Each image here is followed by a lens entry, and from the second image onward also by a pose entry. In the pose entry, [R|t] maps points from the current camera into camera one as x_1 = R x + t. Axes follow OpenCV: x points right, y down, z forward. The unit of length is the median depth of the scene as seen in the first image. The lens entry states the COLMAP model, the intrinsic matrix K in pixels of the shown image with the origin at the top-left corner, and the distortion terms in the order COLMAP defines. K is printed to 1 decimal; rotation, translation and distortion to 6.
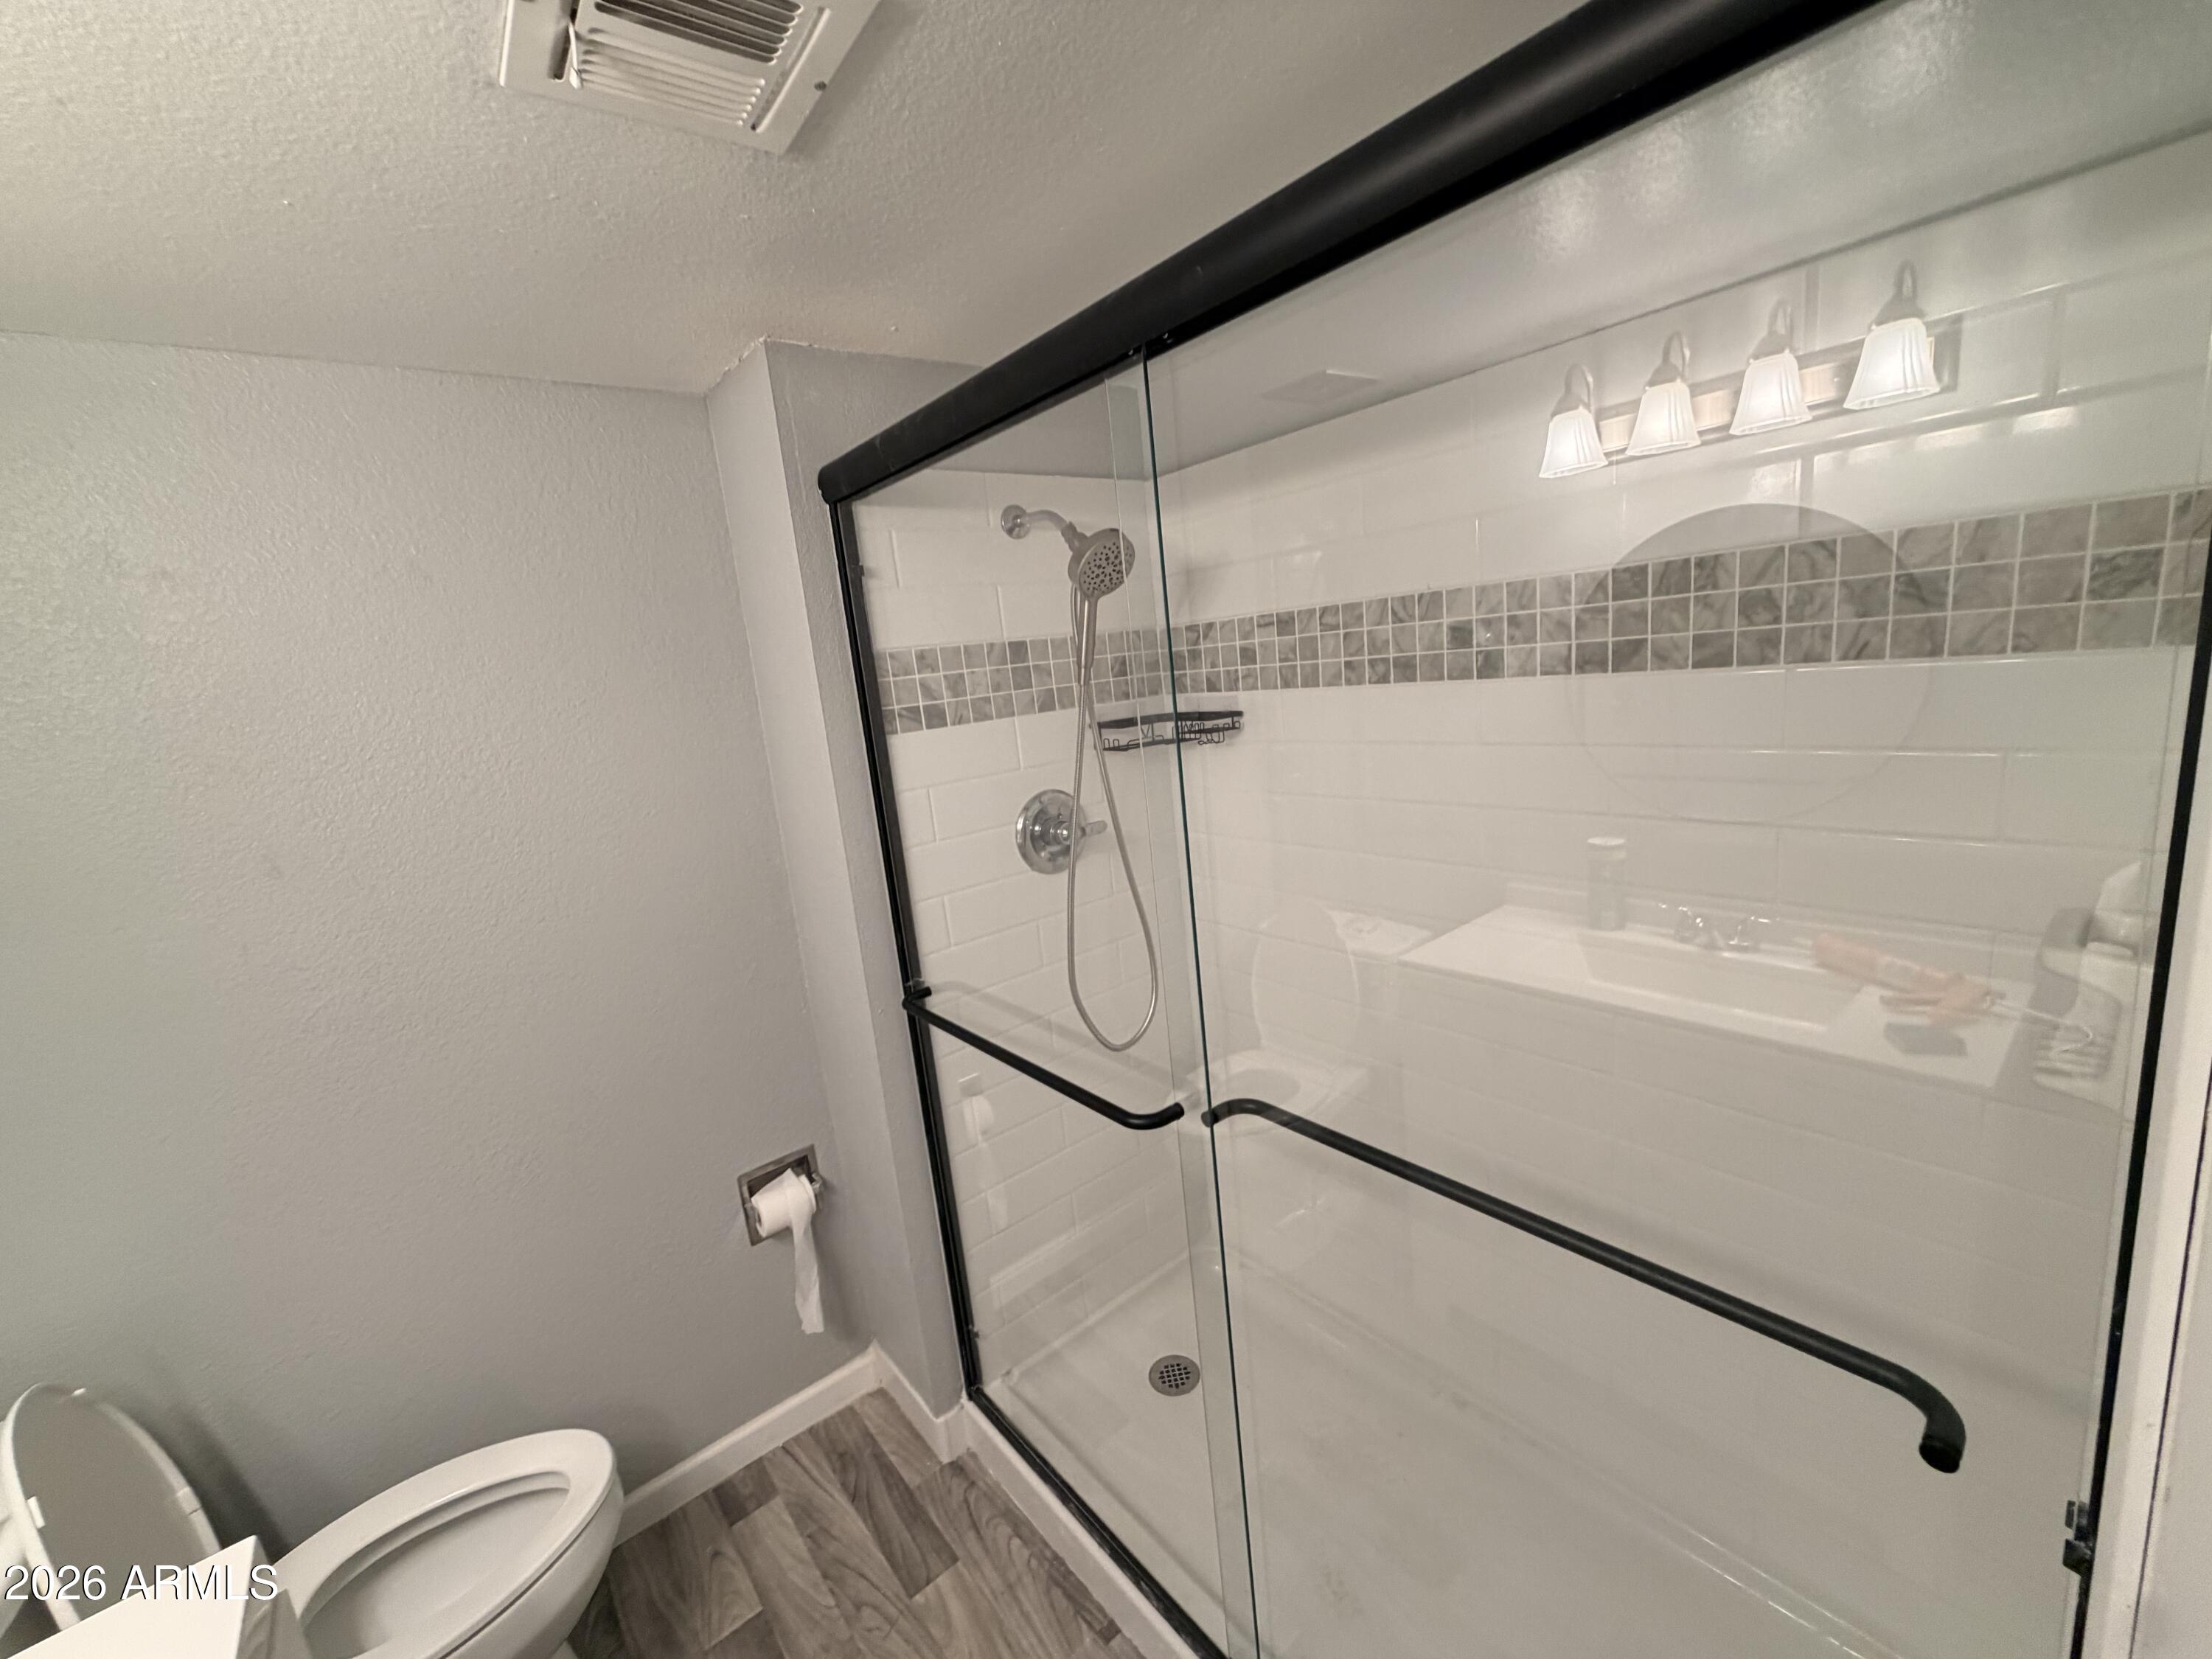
lens RADIAL K [[884.3, 0, 1098.5], [0, 884.3, 828.8], [0, 0, 1]] dist [0.003165, -0.000729]
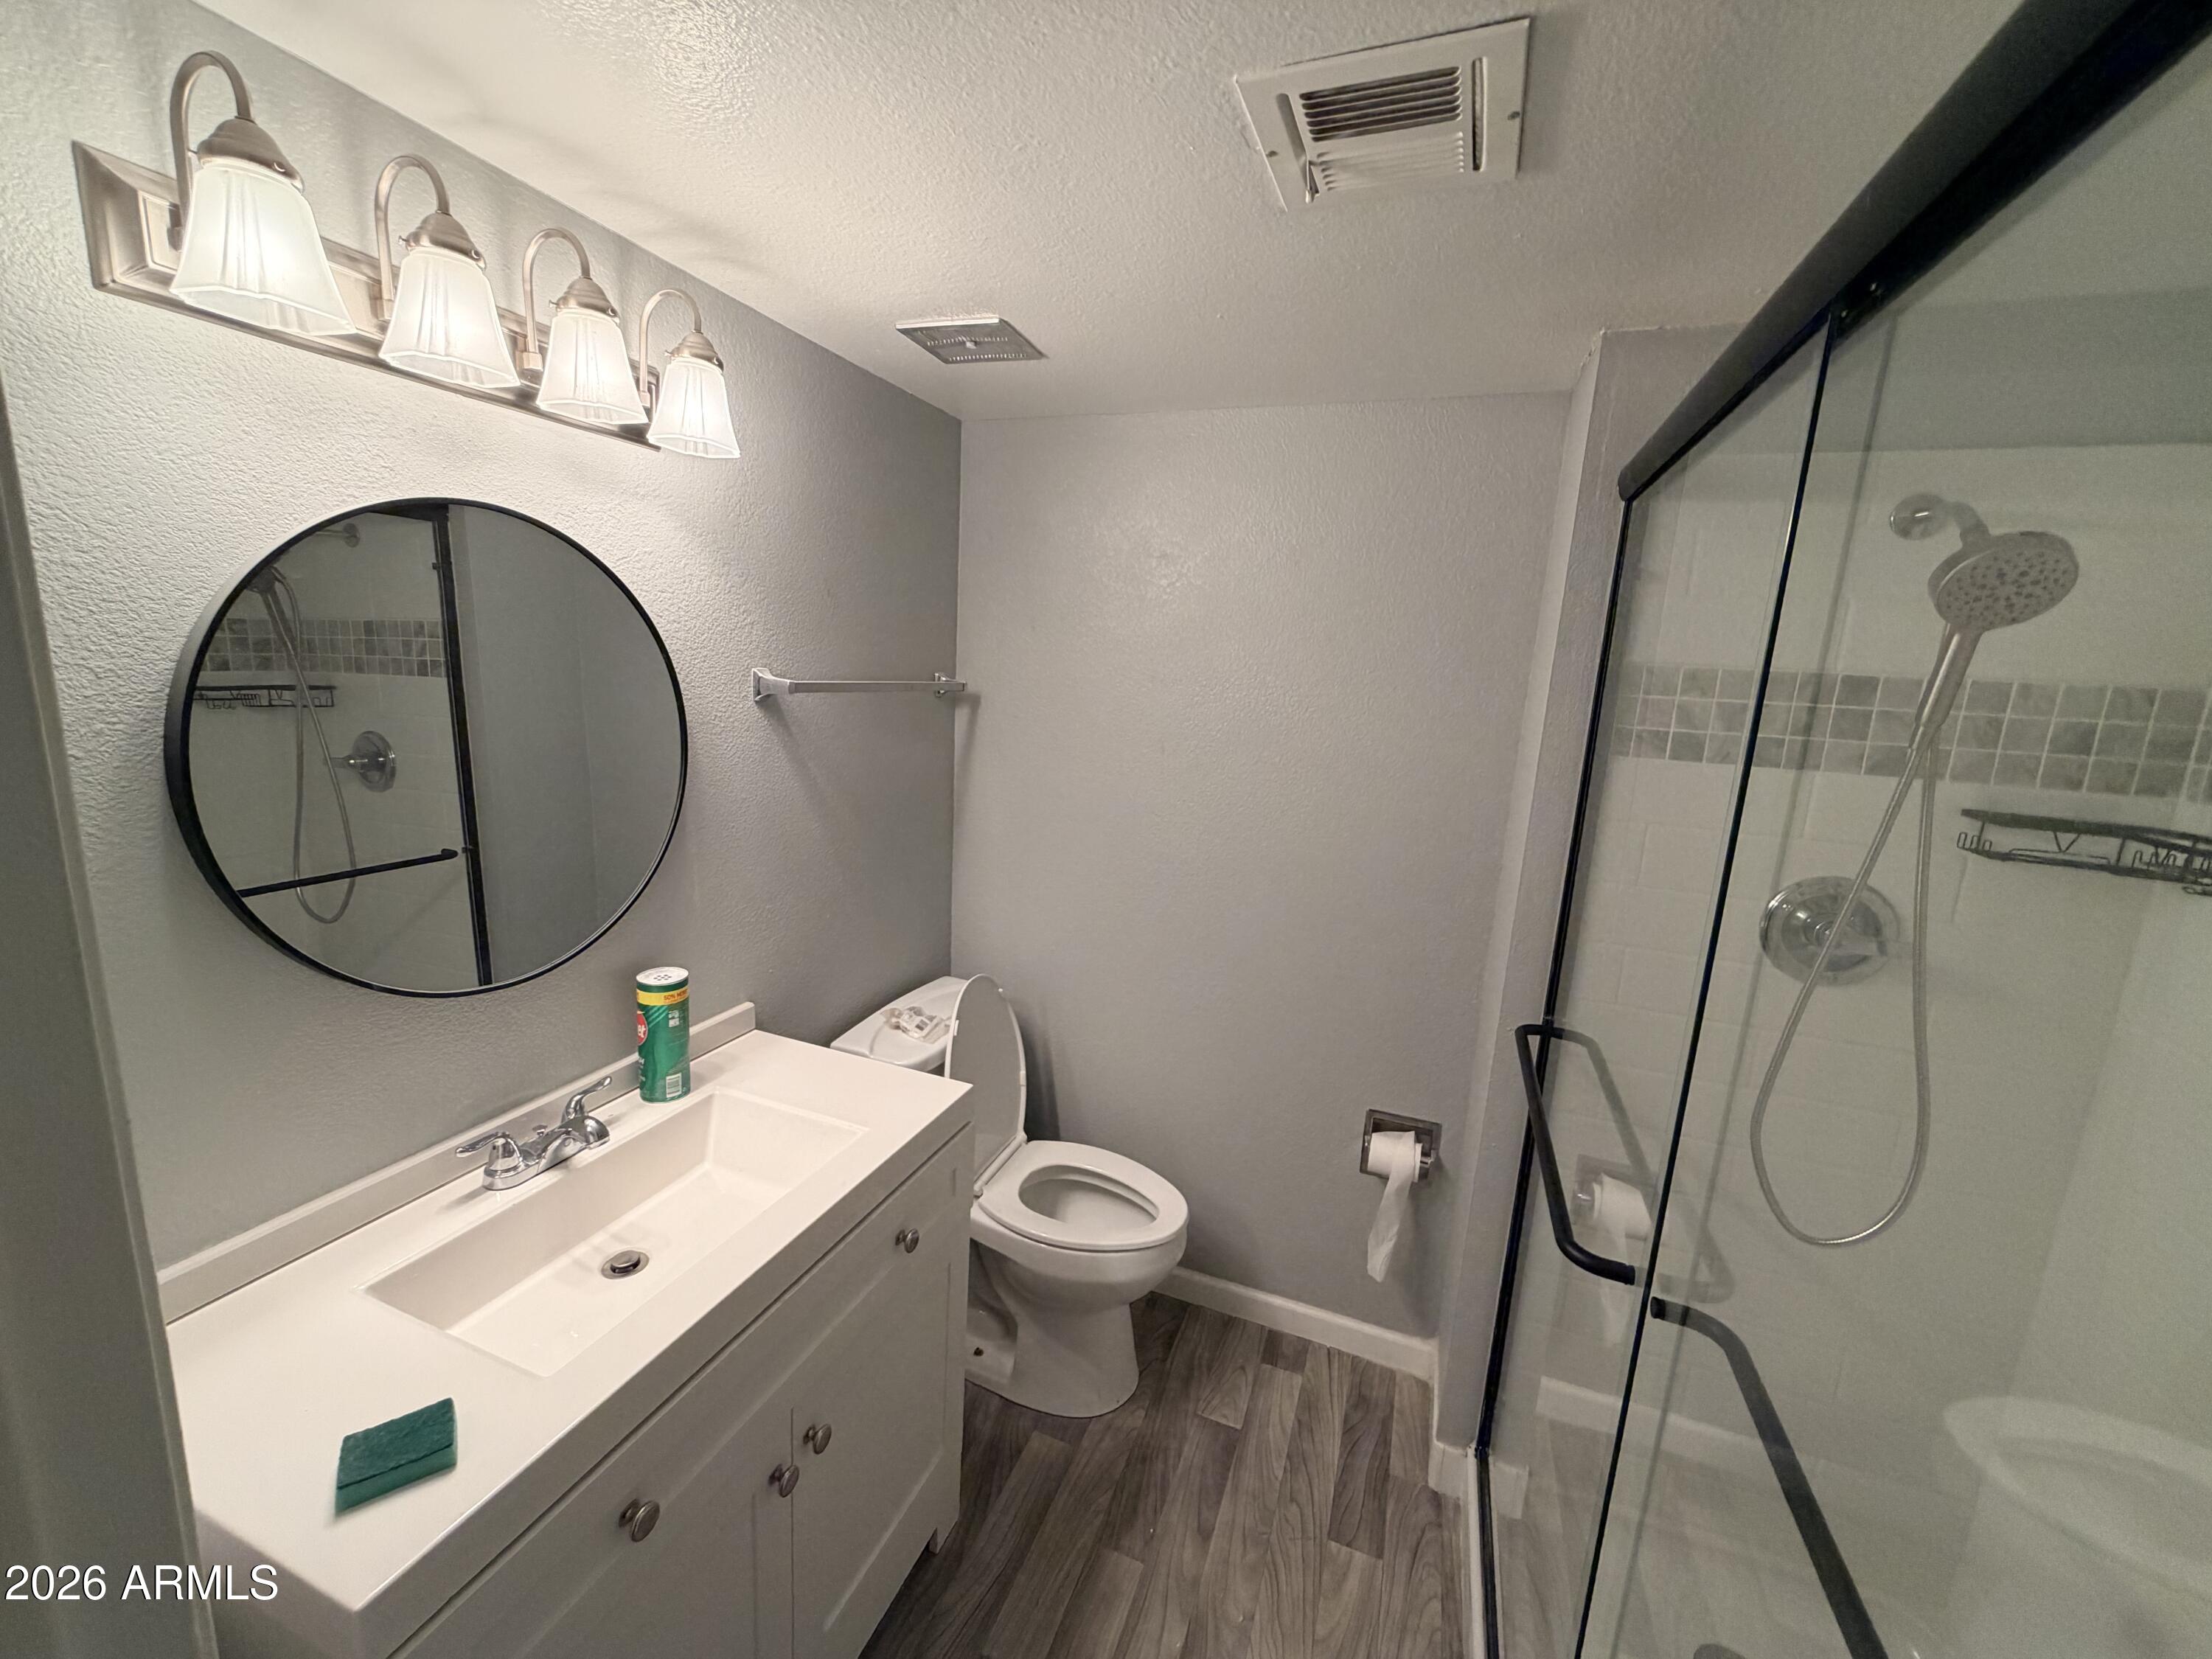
lens RADIAL K [[884.3, 0, 1096.0], [0, 884.3, 829.9], [0, 0, 1]] dist [0.003165, -0.000729]
pose [[0.487688, 0.291867, -0.822784, 0.248420], [-0.266906, 0.947181, 0.177792, -0.048056], [0.831217, 0.132899, 0.539830, 0.069068]]
